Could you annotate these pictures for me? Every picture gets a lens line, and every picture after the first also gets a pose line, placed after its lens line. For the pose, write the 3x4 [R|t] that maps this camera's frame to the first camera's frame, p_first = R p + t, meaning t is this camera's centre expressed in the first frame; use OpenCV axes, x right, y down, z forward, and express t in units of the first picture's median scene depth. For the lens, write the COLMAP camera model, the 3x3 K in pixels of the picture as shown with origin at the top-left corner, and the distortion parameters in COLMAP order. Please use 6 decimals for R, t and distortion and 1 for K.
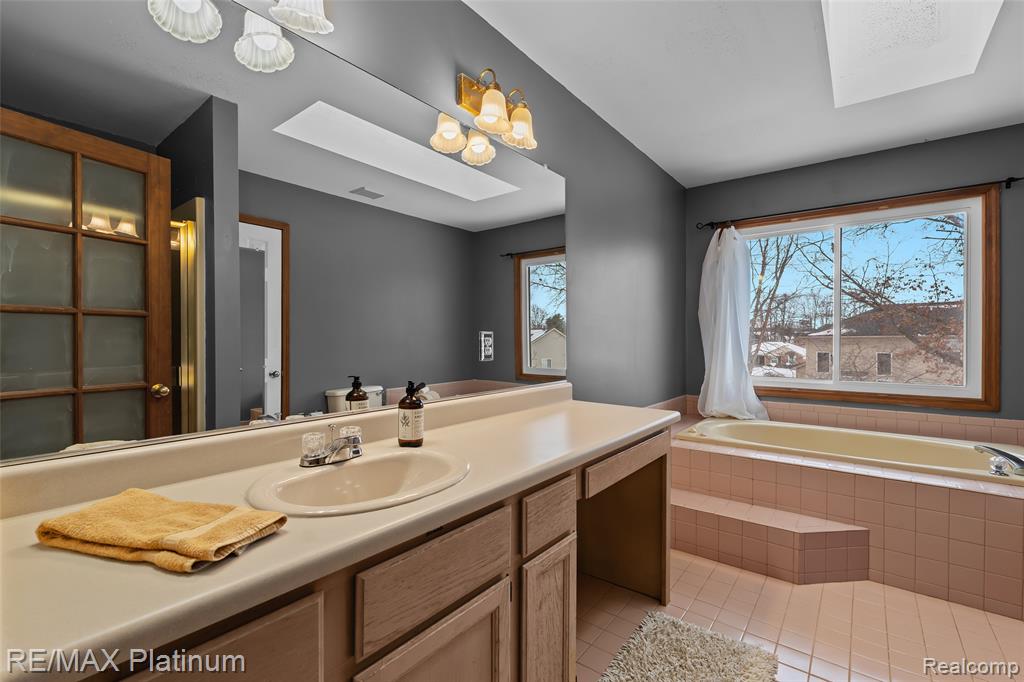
lens RADIAL K [[450.2, 0, 510.7], [0, 450.2, 340.9], [0, 0, 1]] dist [-0.002639, -0.001215]
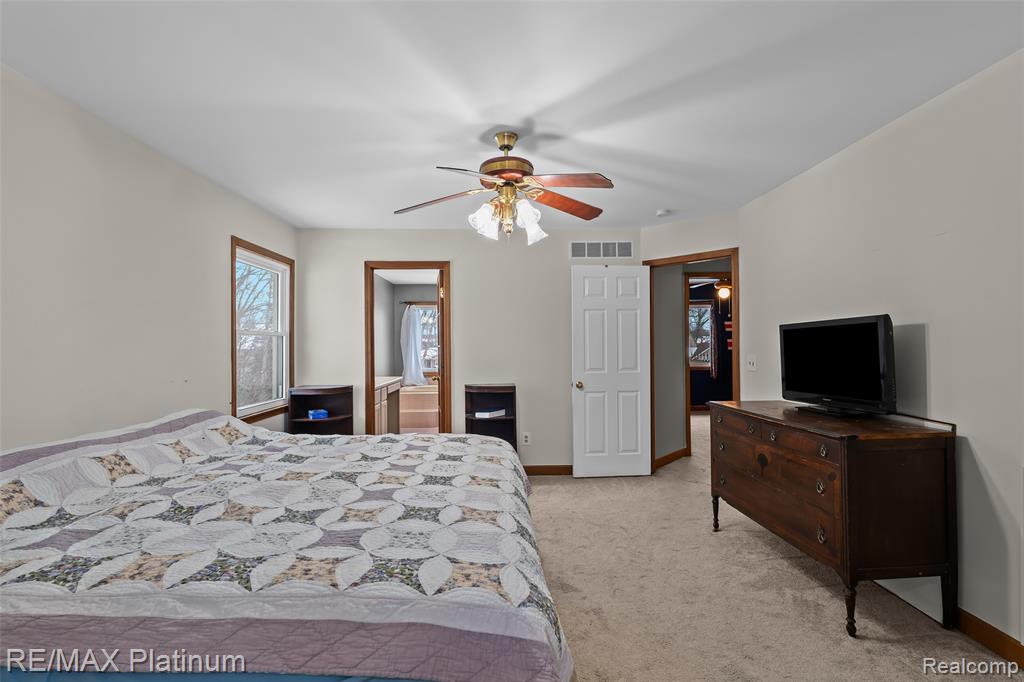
lens RADIAL K [[450.2, 0, 510.7], [0, 450.2, 340.9], [0, 0, 1]] dist [-0.002639, -0.001215]
pose [[0.771608, 0.008221, 0.636046, -0.119701], [-0.001535, 0.999938, -0.011062, -0.007967], [-0.636097, 0.007559, 0.771572, -0.220946]]
